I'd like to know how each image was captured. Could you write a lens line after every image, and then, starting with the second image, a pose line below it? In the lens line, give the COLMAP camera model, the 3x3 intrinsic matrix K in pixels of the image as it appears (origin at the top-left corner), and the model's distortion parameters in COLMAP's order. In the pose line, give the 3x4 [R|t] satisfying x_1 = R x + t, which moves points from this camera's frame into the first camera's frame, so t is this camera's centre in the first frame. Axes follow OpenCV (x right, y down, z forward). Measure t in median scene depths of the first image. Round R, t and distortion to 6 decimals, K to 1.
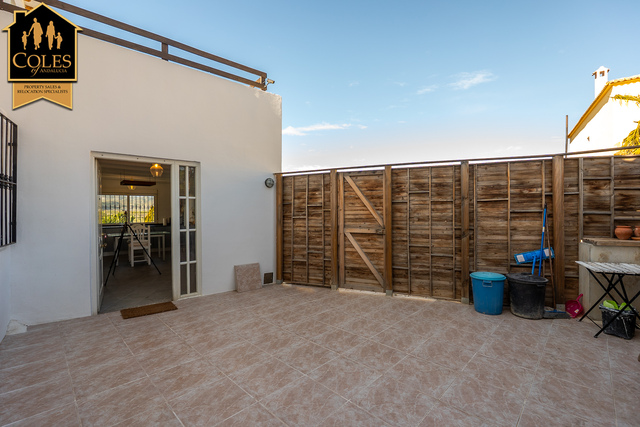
lens RADIAL K [[267.1, 0, 315.1], [0, 267.1, 213.0], [0, 0, 1]] dist [-0.011457, 0.000051]
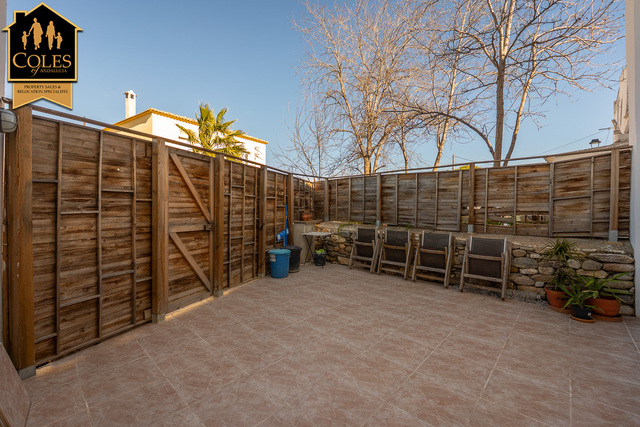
lens RADIAL K [[267.1, 0, 314.4], [0, 267.1, 212.2], [0, 0, 1]] dist [-0.011457, 0.000051]
pose [[0.004217, -0.005523, 0.999976, -0.629288], [0.002958, 0.999980, 0.005510, 0.016634], [-0.999987, 0.002935, 0.004233, 0.661242]]
